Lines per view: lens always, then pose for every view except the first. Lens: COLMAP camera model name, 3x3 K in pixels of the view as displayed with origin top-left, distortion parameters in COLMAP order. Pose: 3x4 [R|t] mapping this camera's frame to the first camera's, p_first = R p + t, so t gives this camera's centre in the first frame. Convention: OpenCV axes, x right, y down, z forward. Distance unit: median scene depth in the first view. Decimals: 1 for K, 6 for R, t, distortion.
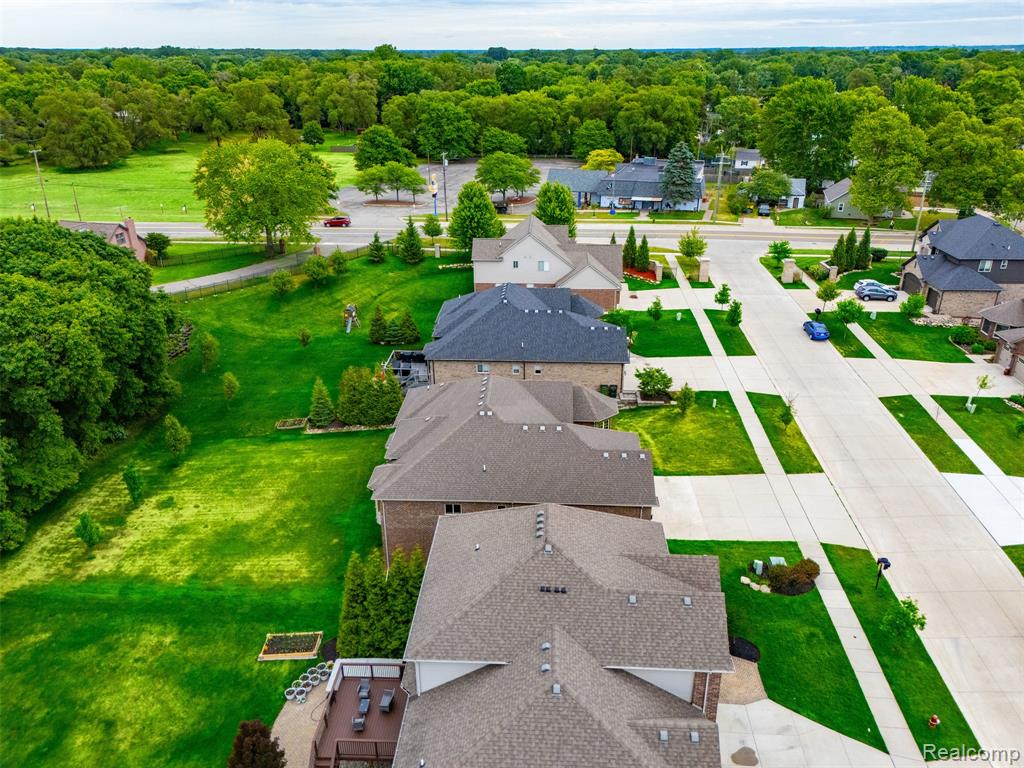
lens RADIAL K [[752.8, 0, 515.8], [0, 752.8, 381.4], [0, 0, 1]] dist [0.070621, -0.064985]
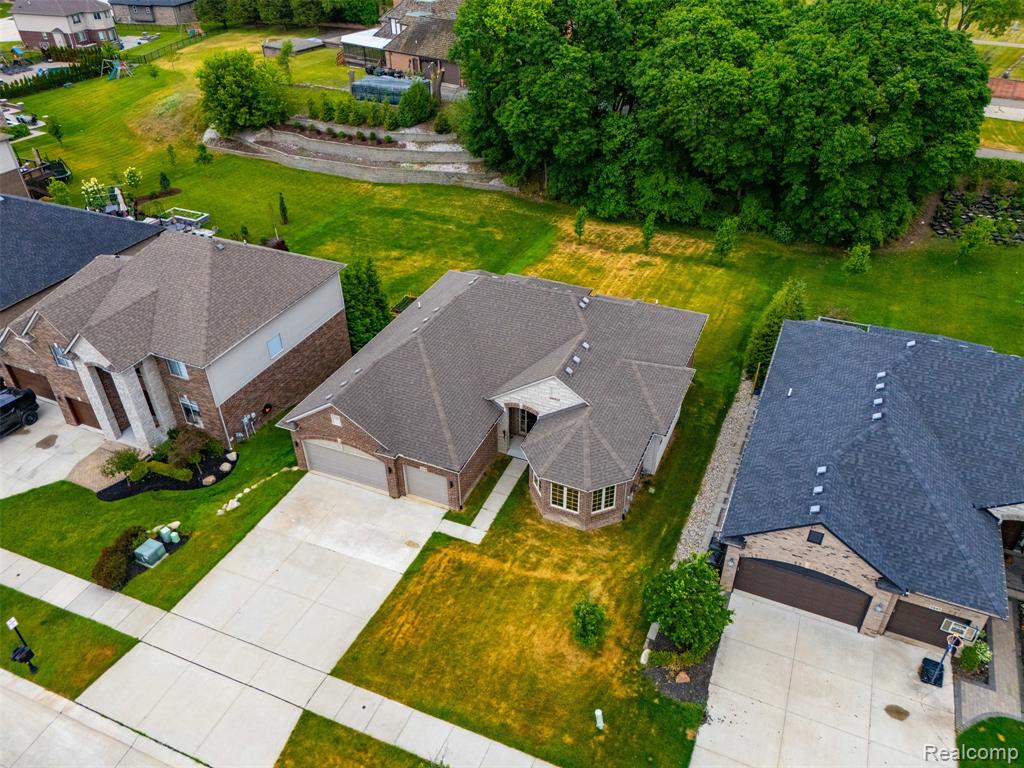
lens RADIAL K [[752.8, 0, 513.4], [0, 752.8, 384.8], [0, 0, 1]] dist [0.070621, -0.064985]
pose [[-0.358545, 0.545926, -0.757238, 0.473922], [-0.363061, 0.665760, 0.651882, -0.326601], [0.860019, 0.508653, -0.040501, 0.859810]]
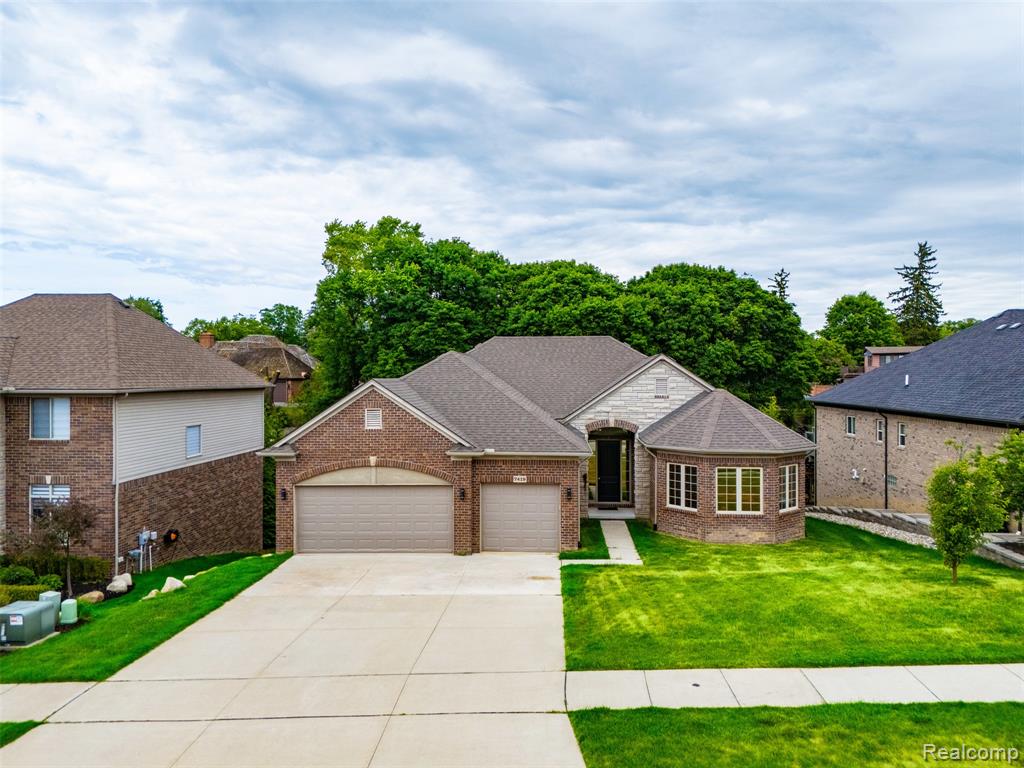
lens RADIAL K [[752.8, 0, 514.2], [0, 752.8, 382.4], [0, 0, 1]] dist [0.070621, -0.064985]
pose [[-0.010627, 0.011661, -0.999876, 0.463593], [-0.399590, 0.916572, 0.014937, 0.037801], [0.916632, 0.399699, -0.005081, 0.795878]]
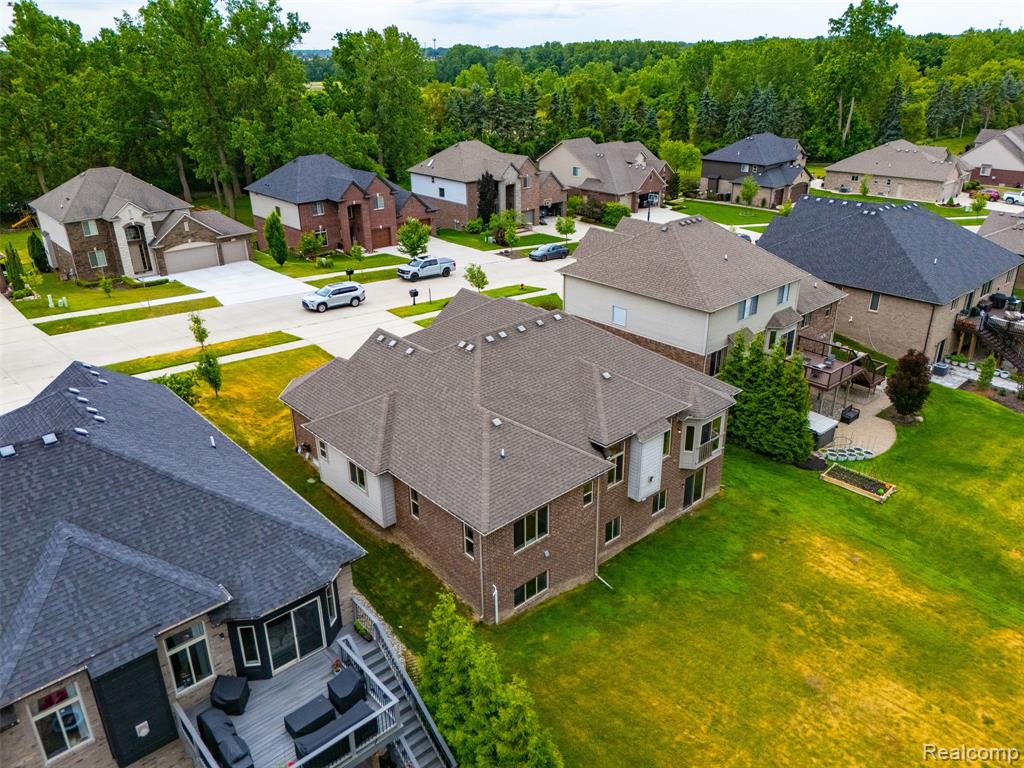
lens RADIAL K [[752.8, 0, 516.8], [0, 752.8, 385.3], [0, 0, 1]] dist [0.070621, -0.064985]
pose [[-0.706371, -0.275140, 0.652179, -0.382056], [0.296822, 0.721307, 0.625790, -0.288664], [-0.642601, 0.635621, -0.427843, 1.058427]]
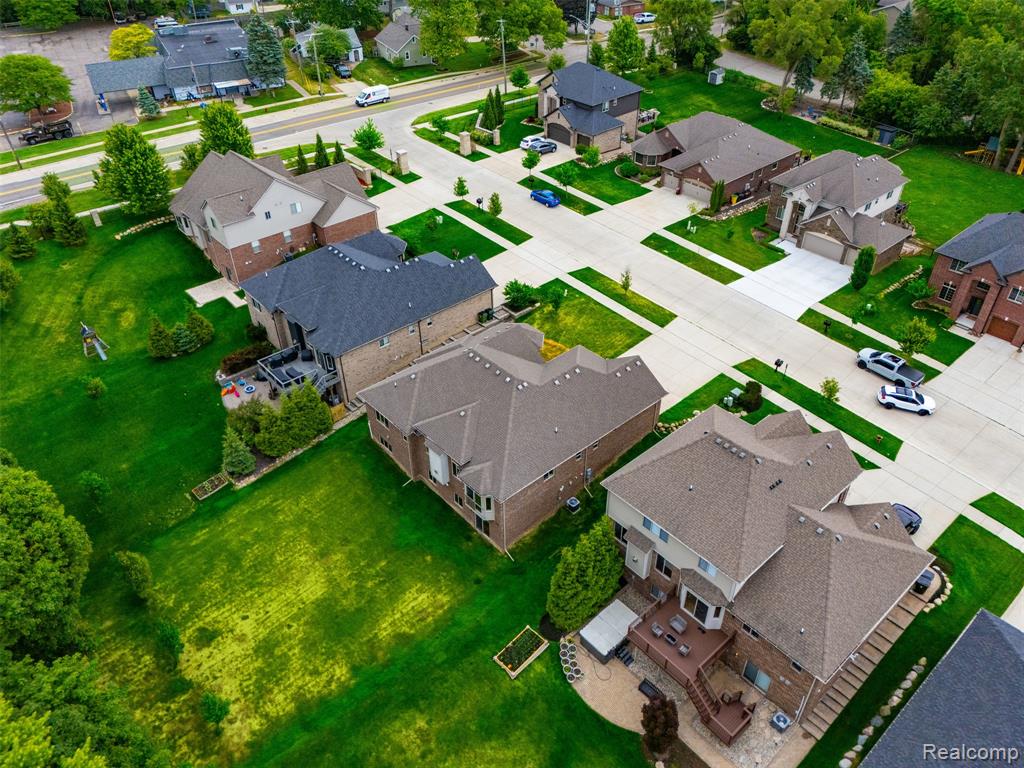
lens RADIAL K [[752.8, 0, 514.3], [0, 752.8, 382.9], [0, 0, 1]] dist [0.070621, -0.064985]
pose [[0.713000, -0.427210, 0.555988, -0.502268], [0.284913, 0.901059, 0.326983, -0.247118], [-0.640668, -0.074731, 0.764173, 0.127616]]
